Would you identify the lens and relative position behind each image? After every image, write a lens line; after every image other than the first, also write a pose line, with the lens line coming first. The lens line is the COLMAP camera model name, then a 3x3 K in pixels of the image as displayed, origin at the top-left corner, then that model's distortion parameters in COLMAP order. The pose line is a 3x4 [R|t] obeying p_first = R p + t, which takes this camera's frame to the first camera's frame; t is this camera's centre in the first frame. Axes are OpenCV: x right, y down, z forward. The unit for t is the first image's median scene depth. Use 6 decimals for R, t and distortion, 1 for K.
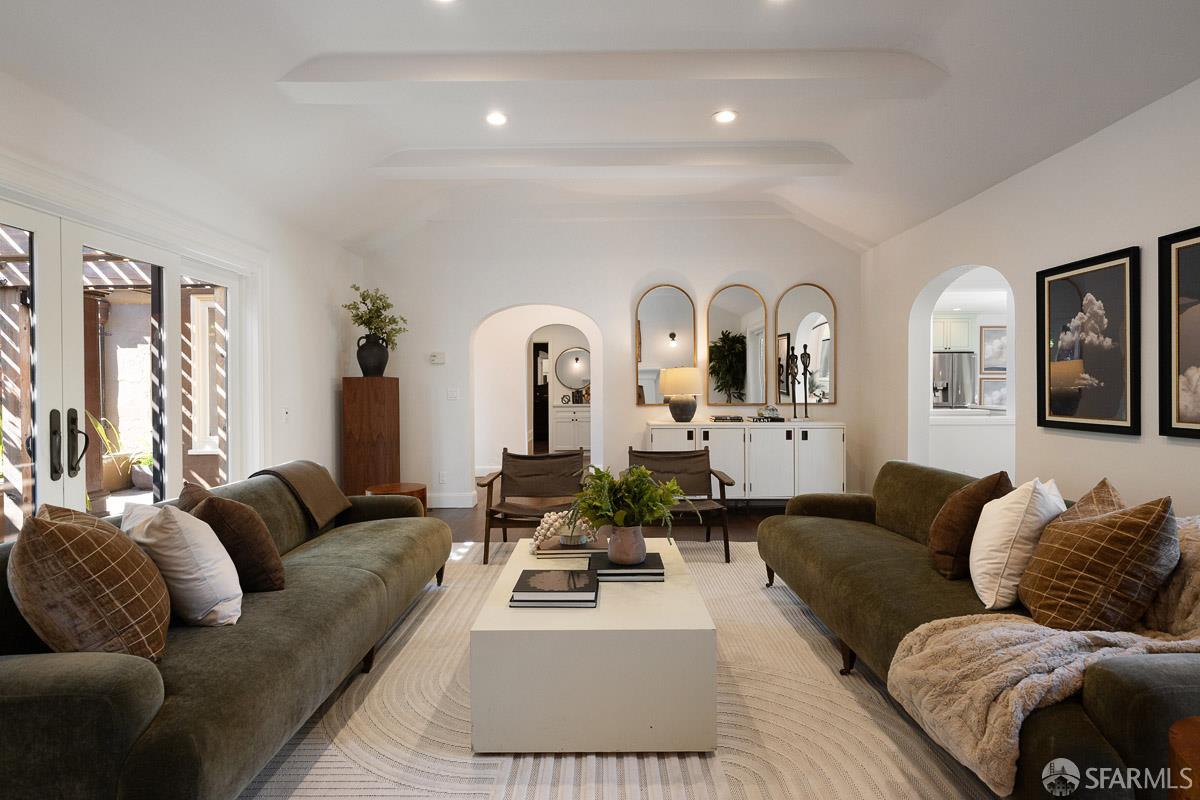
lens RADIAL K [[604.2, 0, 601.5], [0, 604.2, 391.4], [0, 0, 1]] dist [0.000817, 0.000177]
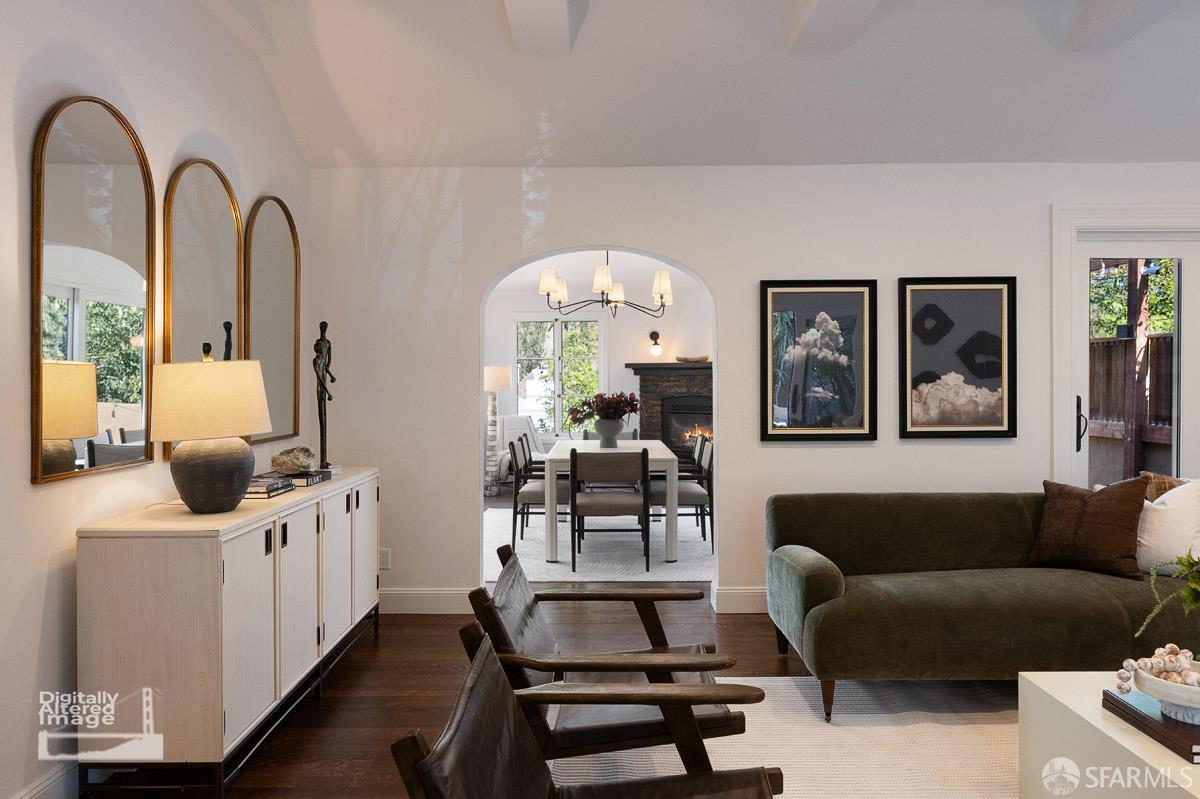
lens RADIAL K [[828.6, 0, 603.8], [0, 828.6, 394.2], [0, 0, 1]] dist [-0.004527, -0.000343]
pose [[-0.005269, -0.005467, 0.999971, -0.673178], [0.015991, 0.999857, 0.005550, -0.032116], [-0.999858, 0.016020, -0.005181, 1.430027]]
